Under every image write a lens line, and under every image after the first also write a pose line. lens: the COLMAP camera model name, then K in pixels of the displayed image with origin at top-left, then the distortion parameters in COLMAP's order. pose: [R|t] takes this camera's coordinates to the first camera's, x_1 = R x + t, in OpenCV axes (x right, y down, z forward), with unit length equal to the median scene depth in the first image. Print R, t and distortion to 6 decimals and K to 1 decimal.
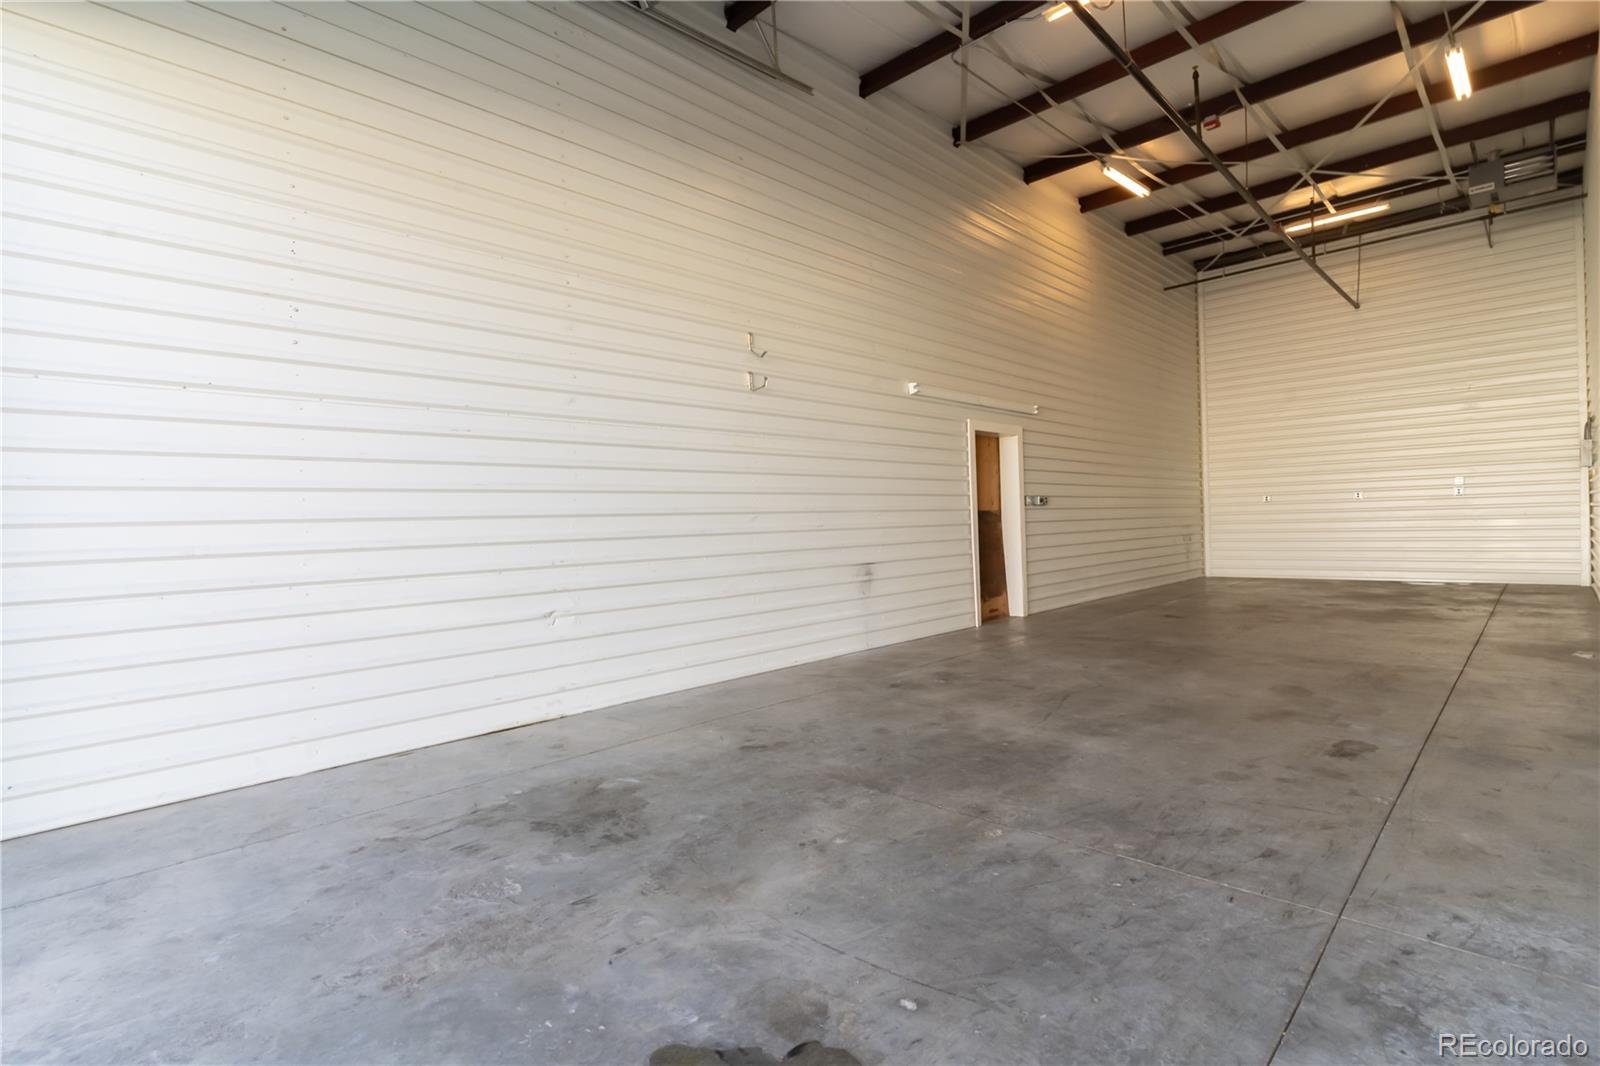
lens RADIAL K [[768.1, 0, 789.9], [0, 768.1, 527.9], [0, 0, 1]] dist [0.001458, 0.000189]
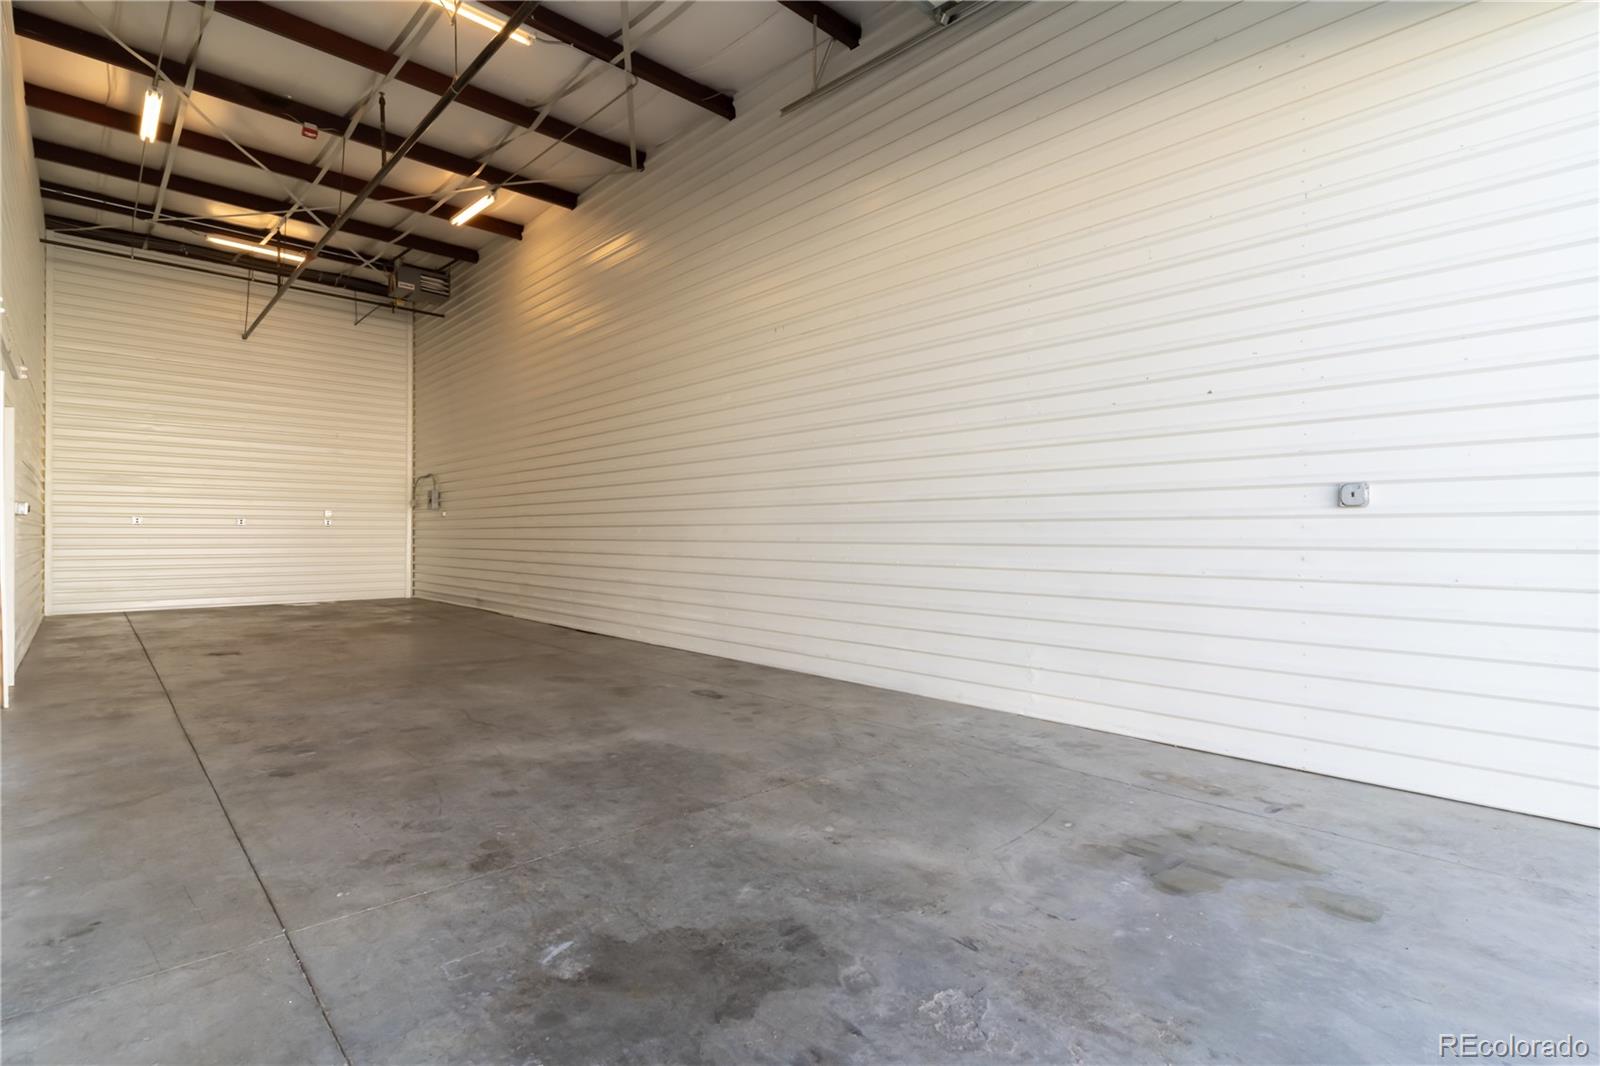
lens RADIAL K [[768.1, 0, 789.9], [0, 768.1, 527.9], [0, 0, 1]] dist [0.001458, 0.000189]
pose [[0.050911, 0.039888, 0.997906, -0.776865], [0.000404, 0.999201, -0.039961, 0.020616], [-0.998703, 0.002437, 0.050854, 0.751497]]
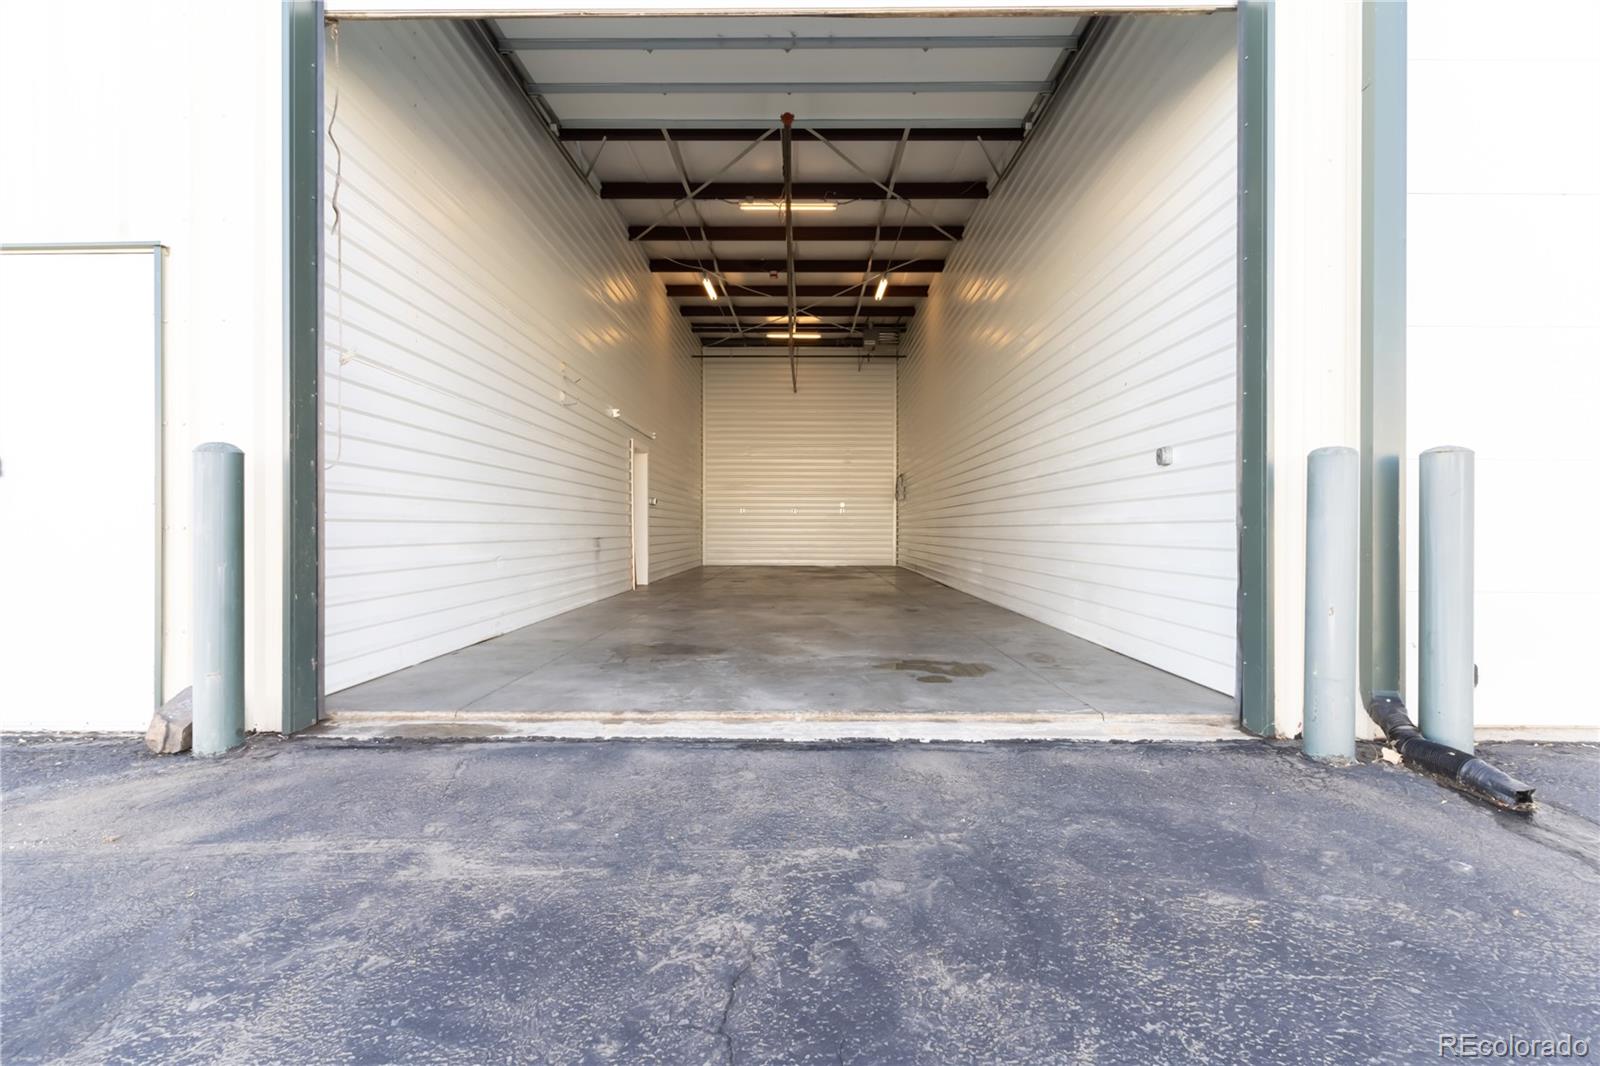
lens RADIAL K [[768.1, 0, 789.9], [0, 768.1, 527.9], [0, 0, 1]] dist [0.001458, 0.000189]
pose [[0.726154, 0.033139, 0.686733, -1.113814], [-0.020510, 0.999437, -0.026542, 0.108568], [-0.687226, 0.005189, 0.726425, -0.425826]]
